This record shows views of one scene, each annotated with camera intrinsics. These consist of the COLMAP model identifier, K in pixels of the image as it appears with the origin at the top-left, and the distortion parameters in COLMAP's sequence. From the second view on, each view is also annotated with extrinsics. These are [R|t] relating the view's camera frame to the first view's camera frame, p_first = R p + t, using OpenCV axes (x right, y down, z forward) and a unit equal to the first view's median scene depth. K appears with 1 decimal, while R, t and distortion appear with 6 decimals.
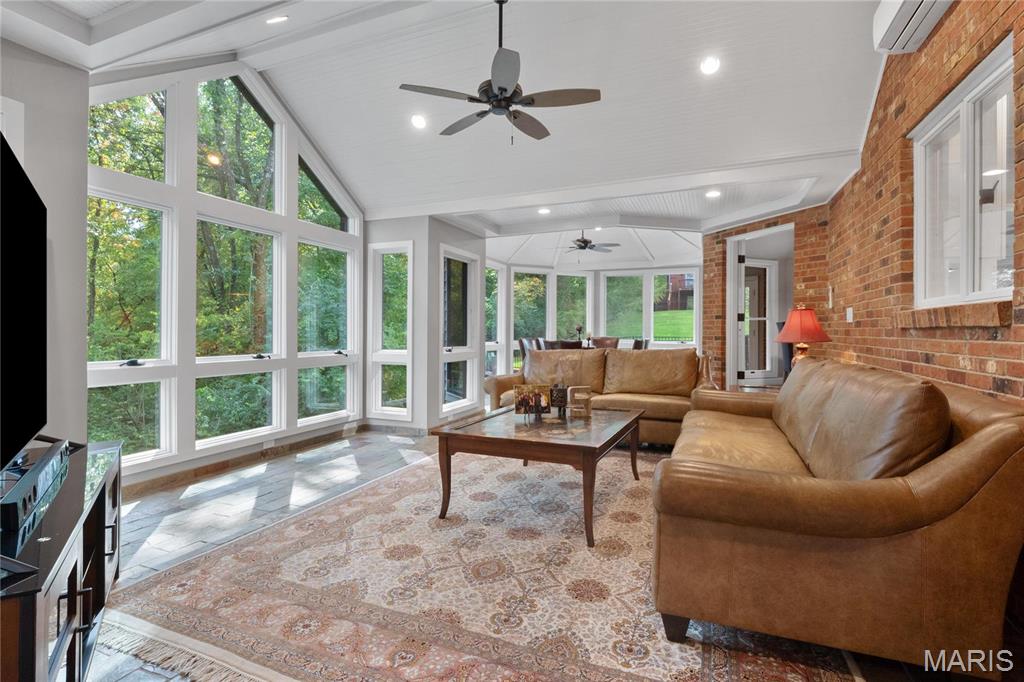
lens RADIAL K [[490.7, 0, 514.3], [0, 490.7, 337.0], [0, 0, 1]] dist [-0.011177, -0.001710]
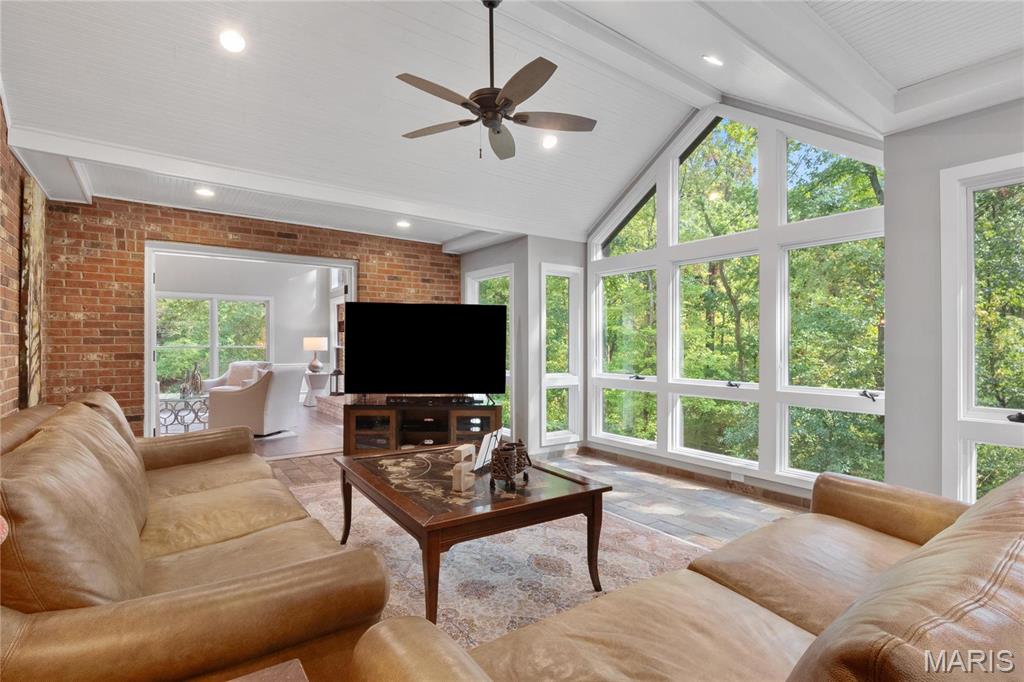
lens RADIAL K [[490.7, 0, 503.9], [0, 490.7, 344.1], [0, 0, 1]] dist [-0.011177, -0.001710]
pose [[-0.537763, -0.004709, -0.843083, 0.520550], [-0.014113, 0.999895, 0.003417, -0.035616], [0.842978, 0.013736, -0.537773, 1.076724]]
